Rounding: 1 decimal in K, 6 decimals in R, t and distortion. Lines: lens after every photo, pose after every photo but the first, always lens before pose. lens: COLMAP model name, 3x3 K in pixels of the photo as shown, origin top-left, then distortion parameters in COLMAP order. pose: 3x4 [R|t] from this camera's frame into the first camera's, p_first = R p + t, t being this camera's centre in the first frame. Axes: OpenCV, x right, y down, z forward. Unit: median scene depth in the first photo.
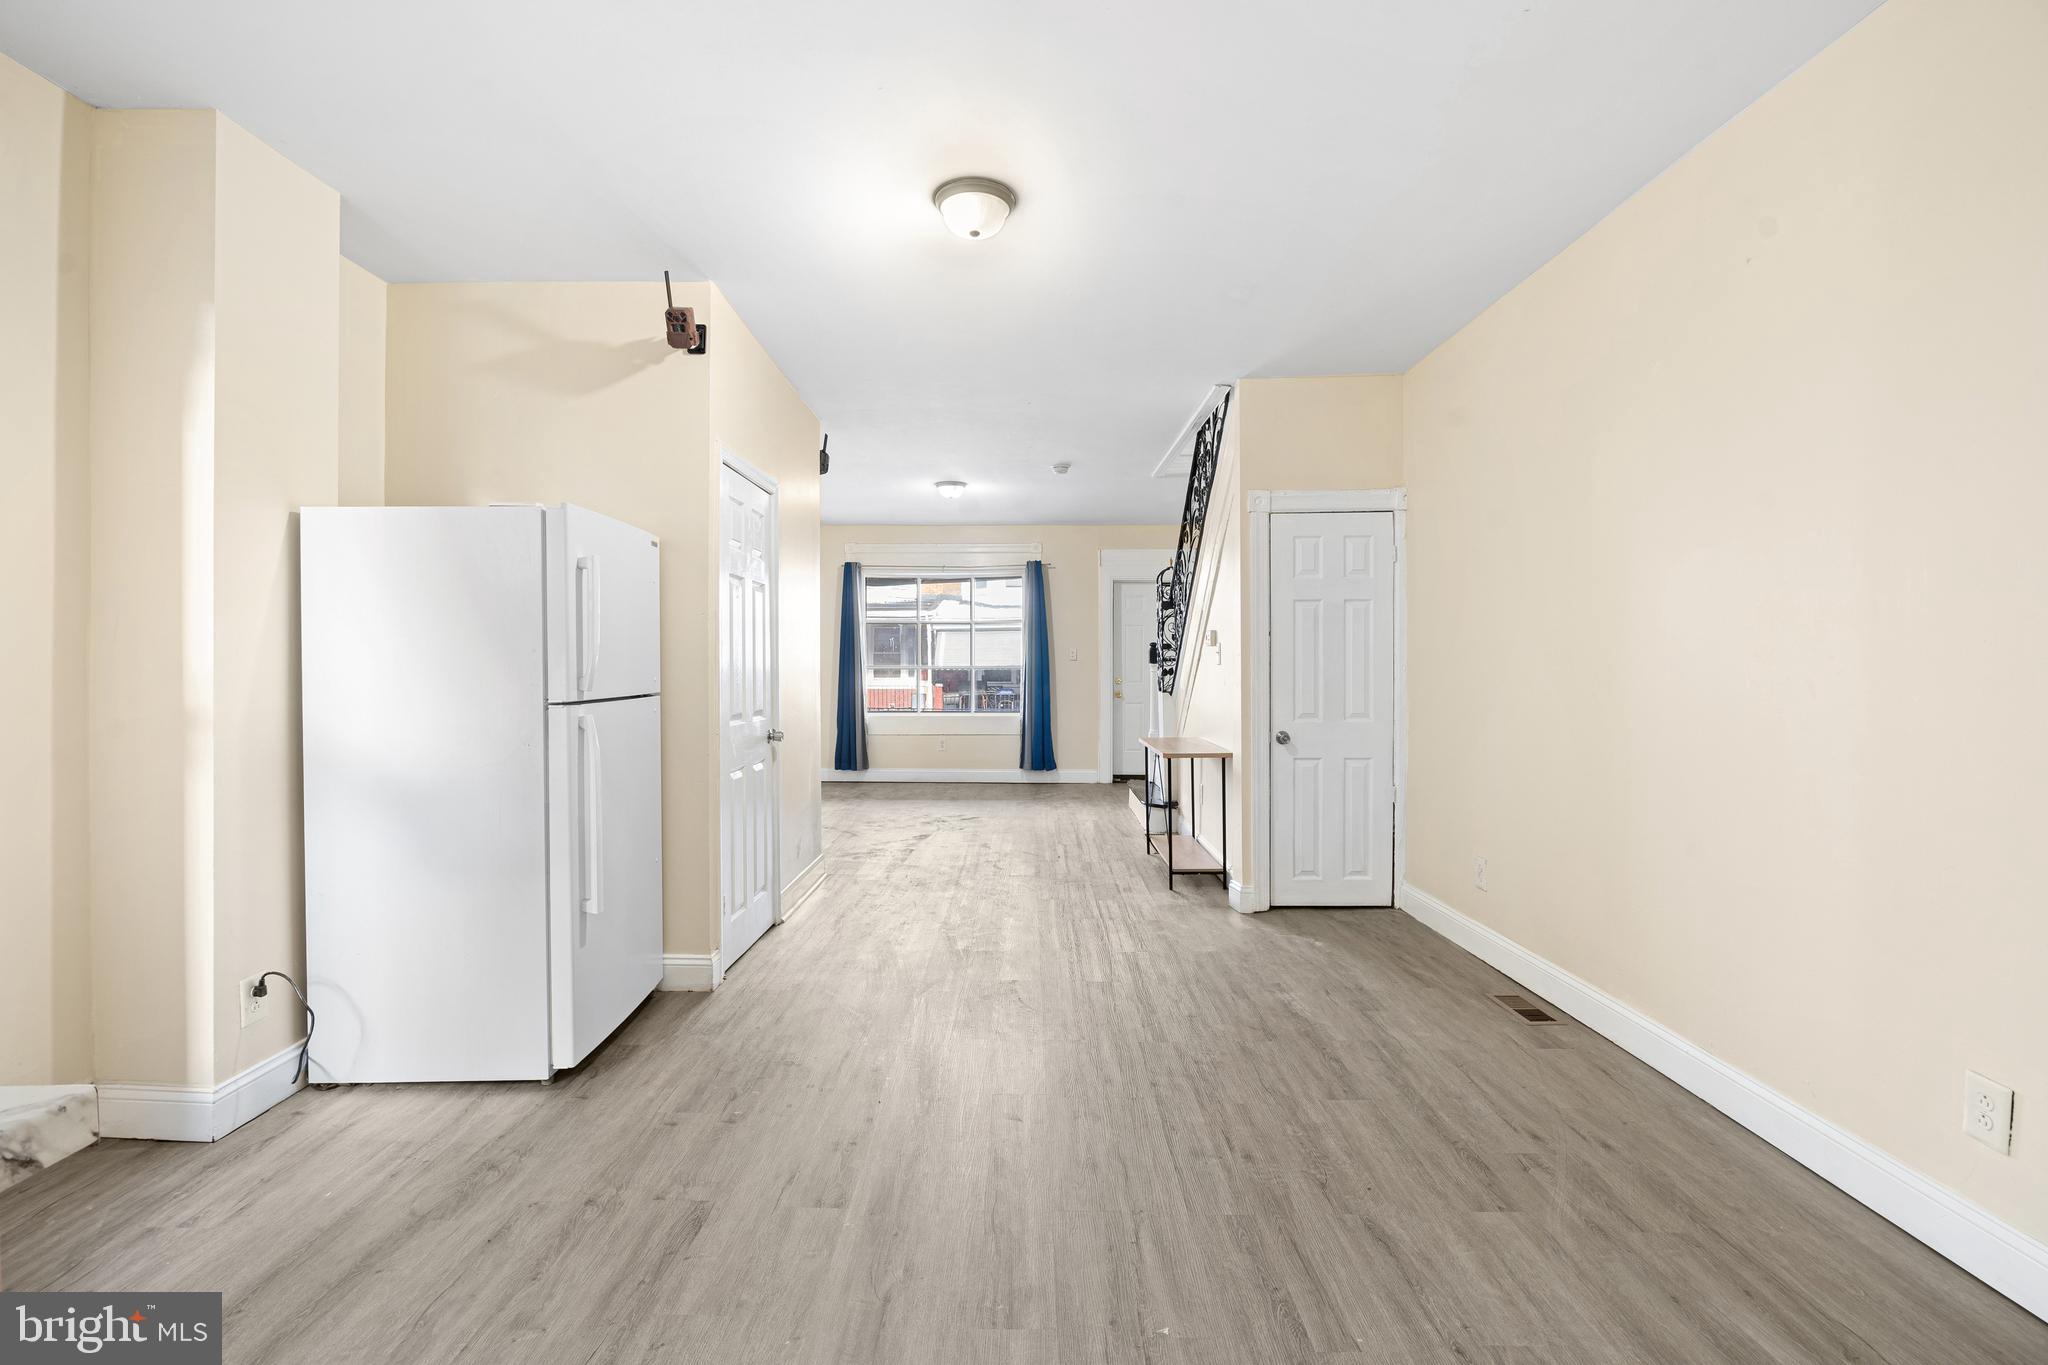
lens RADIAL K [[916.9, 0, 1004.7], [0, 916.9, 662.6], [0, 0, 1]] dist [-0.011063, -0.000603]
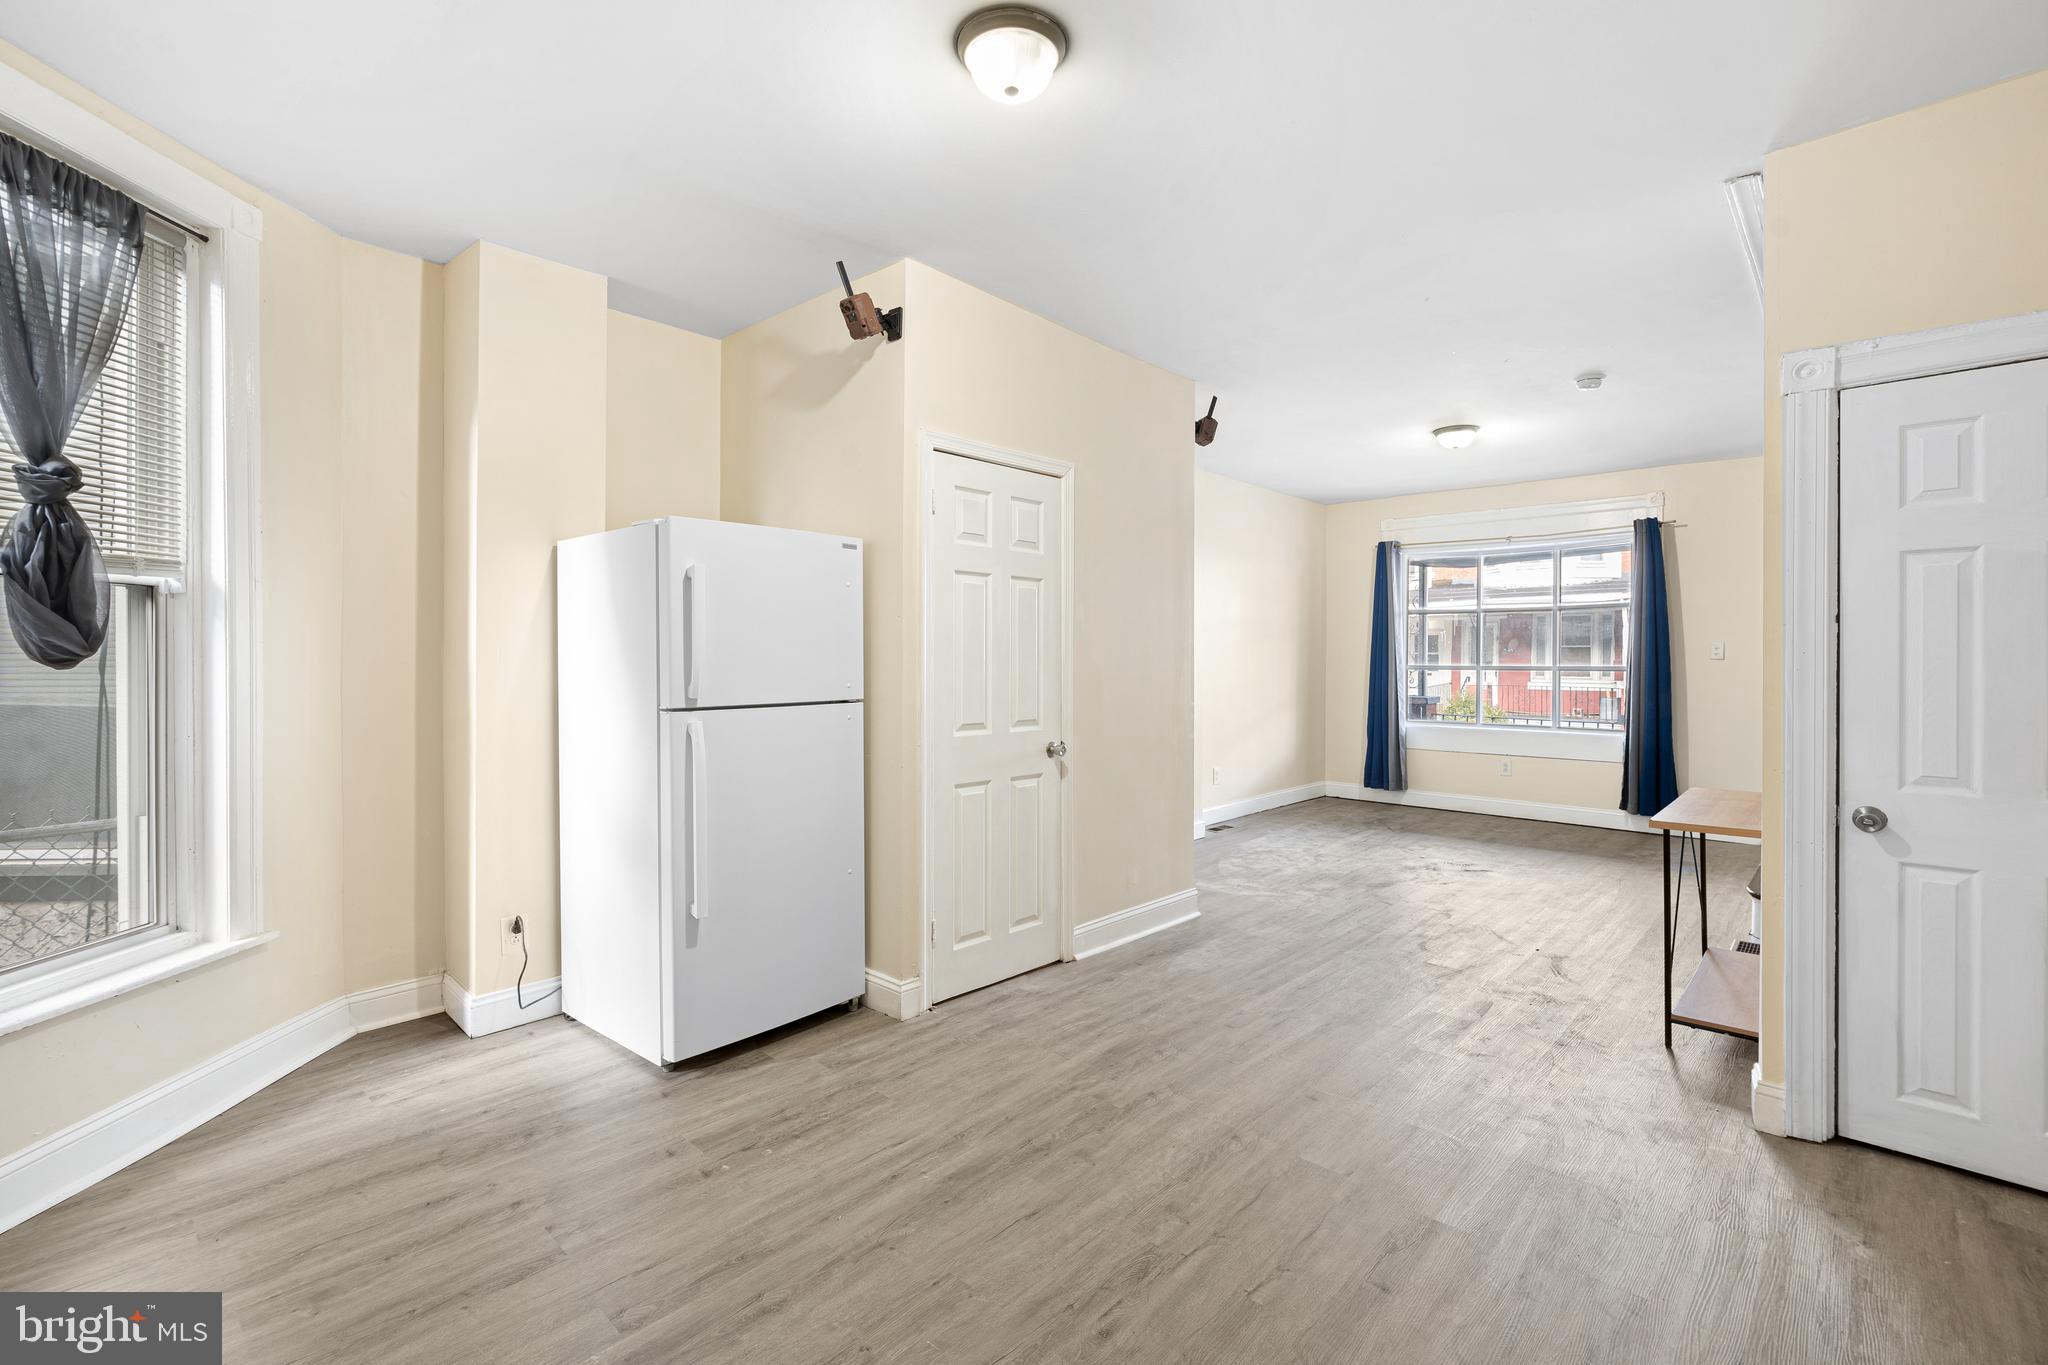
lens RADIAL K [[916.9, 0, 1004.7], [0, 916.9, 662.6], [0, 0, 1]] dist [-0.011063, -0.000603]
pose [[0.731429, 0.005592, -0.681895, 0.295830], [-0.000766, 0.999972, 0.007378, -0.009941], [0.681917, -0.004874, 0.731413, 0.294293]]
